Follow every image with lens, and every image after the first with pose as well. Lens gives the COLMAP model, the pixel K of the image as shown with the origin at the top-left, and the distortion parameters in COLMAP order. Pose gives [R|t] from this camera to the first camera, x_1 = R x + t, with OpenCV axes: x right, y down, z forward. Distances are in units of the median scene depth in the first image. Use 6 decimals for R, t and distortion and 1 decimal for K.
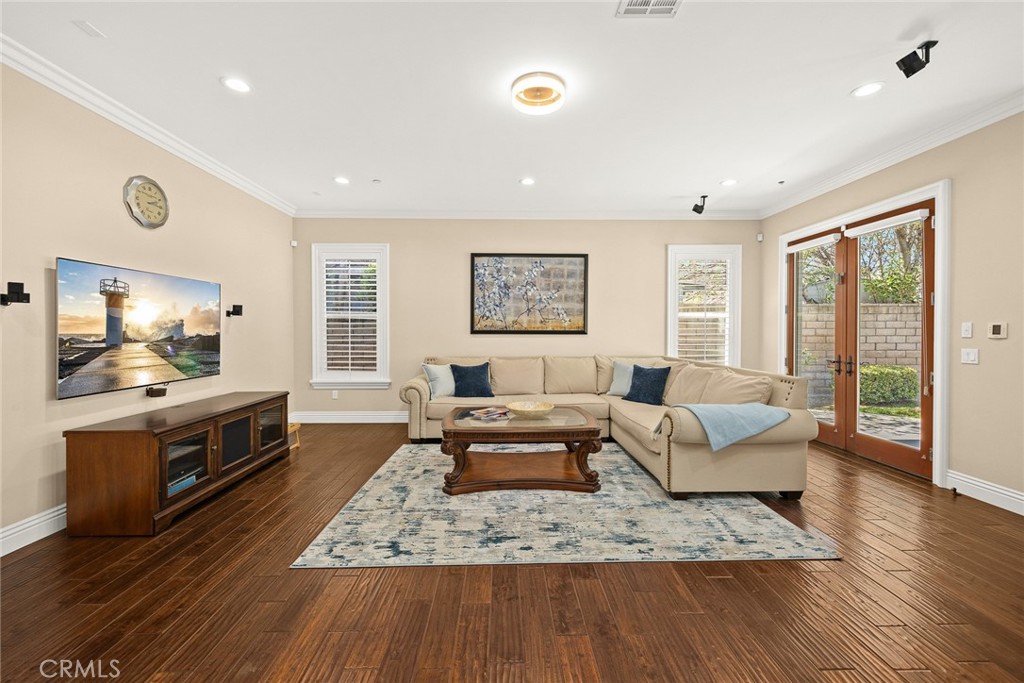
lens RADIAL K [[408.1, 0, 507.9], [0, 408.1, 339.5], [0, 0, 1]] dist [0.000069, 0.000047]
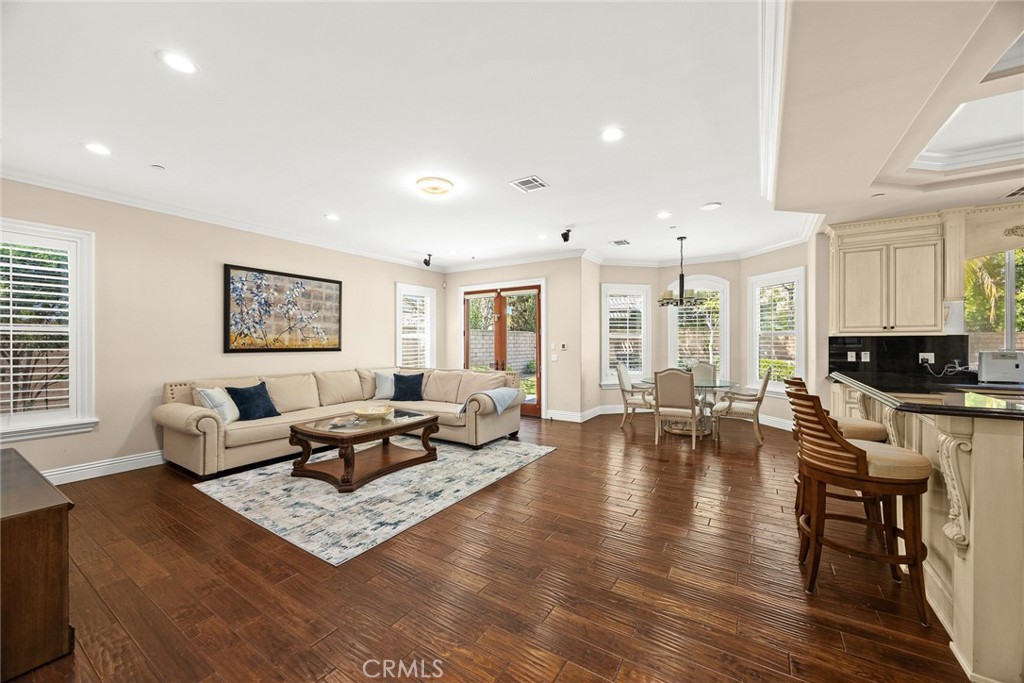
lens RADIAL K [[391.8, 0, 505.8], [0, 391.8, 345.6], [0, 0, 1]] dist [-0.010309, 0.000923]
pose [[0.559021, -0.007292, 0.829122, -0.589567], [0.022057, 0.999738, -0.006079, -0.014054], [-0.828860, 0.021686, 0.559035, 0.003535]]
